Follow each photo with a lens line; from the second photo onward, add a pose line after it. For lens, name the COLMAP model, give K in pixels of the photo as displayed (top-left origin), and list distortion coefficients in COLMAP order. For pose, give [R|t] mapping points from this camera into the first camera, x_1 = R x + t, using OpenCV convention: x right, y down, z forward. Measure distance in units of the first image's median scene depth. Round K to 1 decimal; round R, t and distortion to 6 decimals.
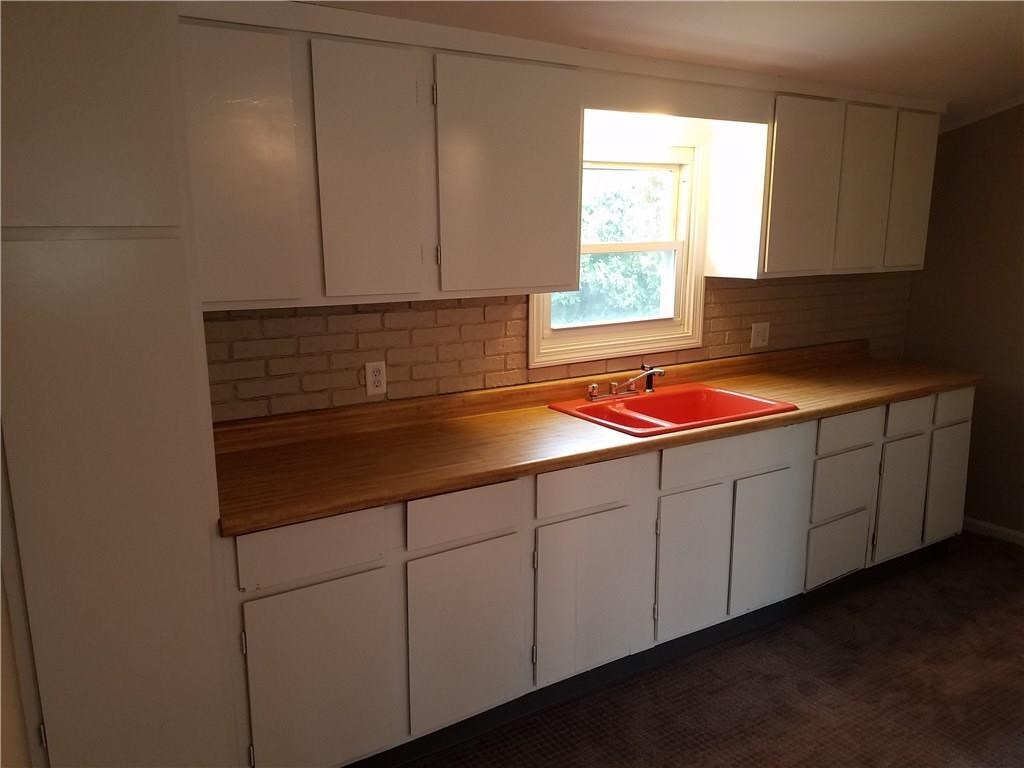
lens RADIAL K [[779.4, 0, 512.0], [0, 779.4, 384.0], [0, 0, 1]] dist [0.005950, -0.000863]
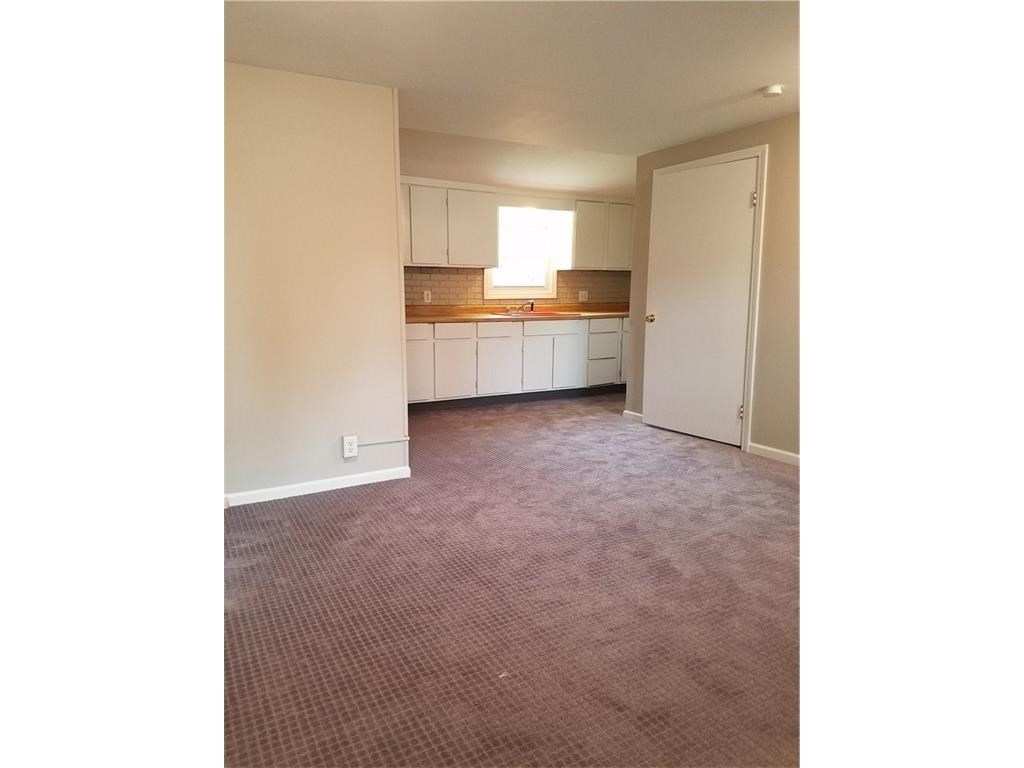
lens RADIAL K [[621.4, 0, 512.0], [0, 621.4, 384.0], [0, 0, 1]] dist [0.000591, -0.000090]
pose [[0.998204, 0.024534, -0.054660, 0.249749], [-0.027276, 0.998377, -0.049991, 0.386691], [0.053345, 0.051392, 0.997253, -1.161826]]
